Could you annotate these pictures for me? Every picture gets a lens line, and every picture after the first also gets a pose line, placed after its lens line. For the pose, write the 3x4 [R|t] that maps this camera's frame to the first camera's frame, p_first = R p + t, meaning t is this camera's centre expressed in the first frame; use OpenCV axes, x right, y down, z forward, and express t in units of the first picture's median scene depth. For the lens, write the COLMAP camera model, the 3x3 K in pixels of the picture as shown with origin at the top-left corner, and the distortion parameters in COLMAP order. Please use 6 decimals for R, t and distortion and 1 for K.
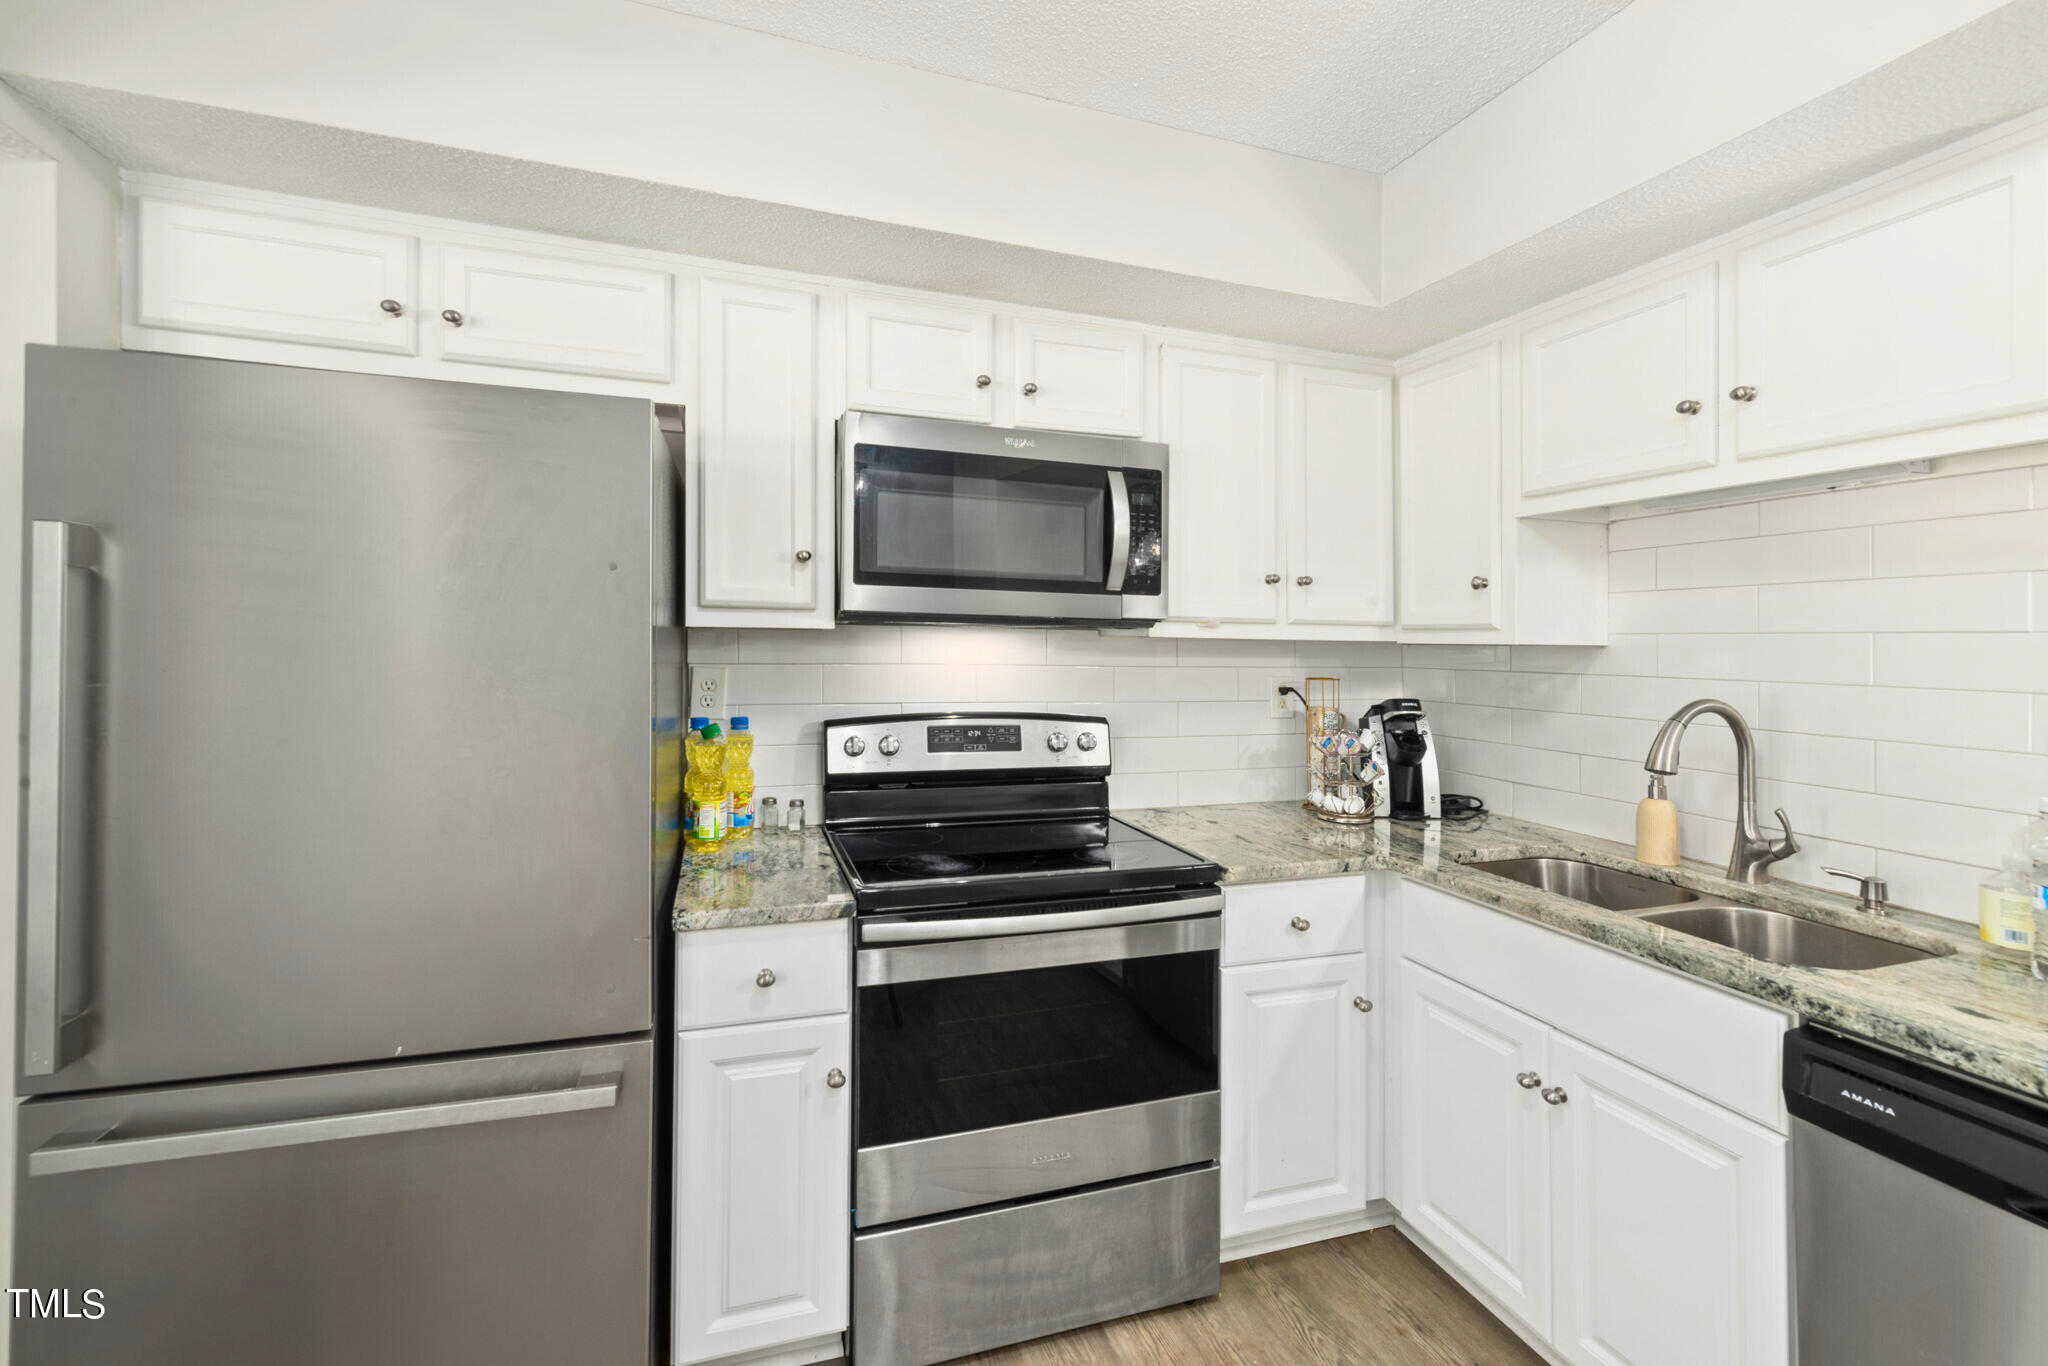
lens RADIAL K [[863.5, 0, 1018.0], [0, 863.5, 633.0], [0, 0, 1]] dist [0.001353, 0.000381]
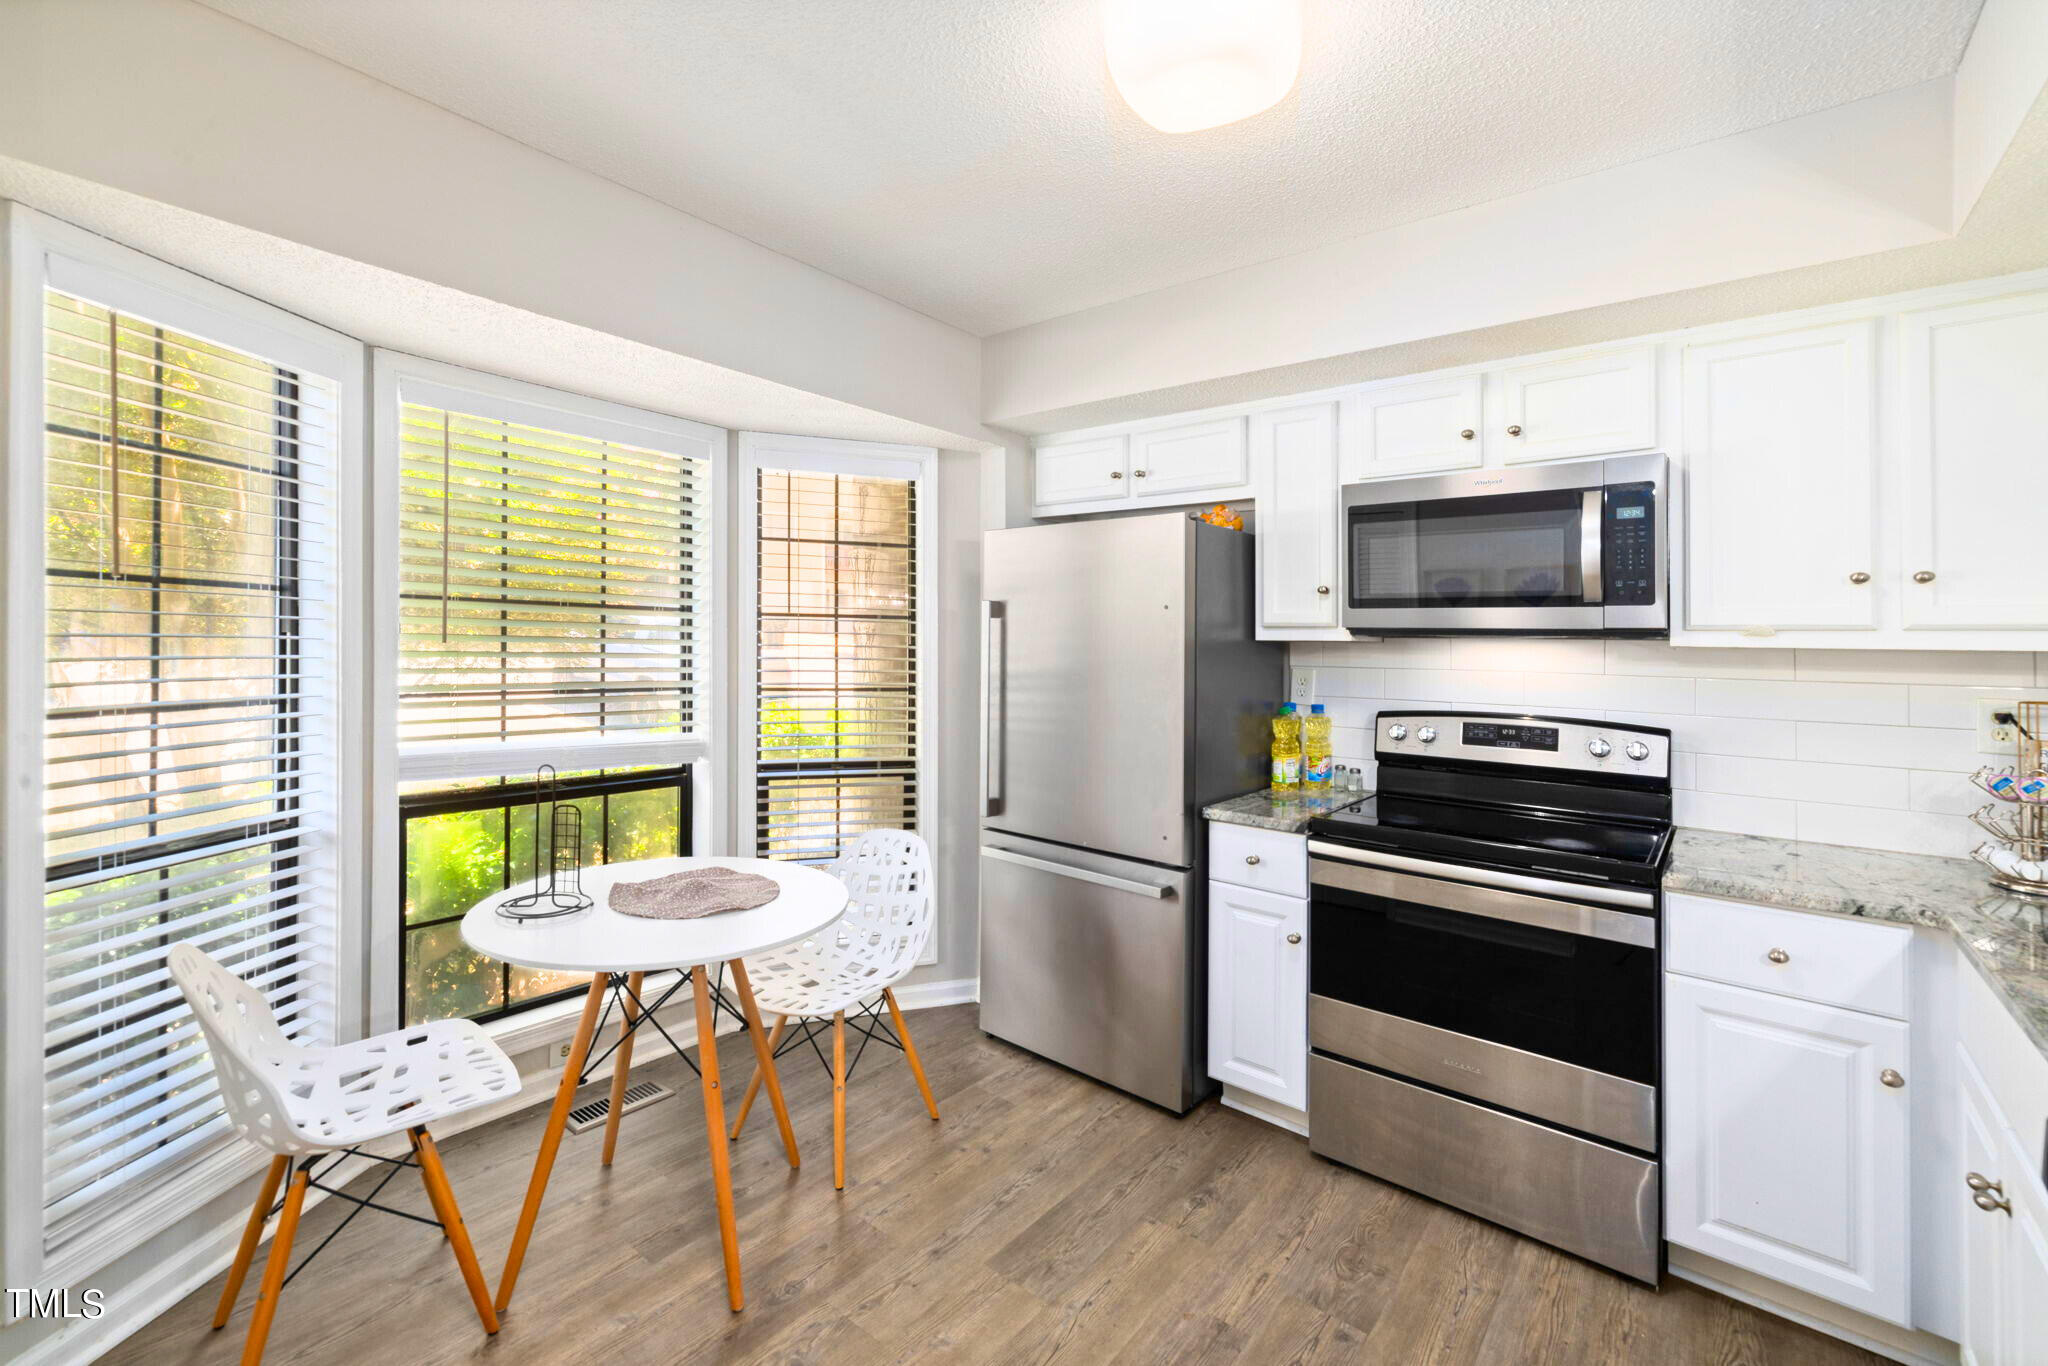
lens RADIAL K [[863.5, 0, 1018.0], [0, 863.5, 633.0], [0, 0, 1]] dist [0.001353, 0.000381]
pose [[0.538526, -0.014999, -0.842475, 0.627083], [0.001581, 0.999858, -0.016791, 0.004872], [0.842607, 0.007710, 0.538473, -0.175491]]
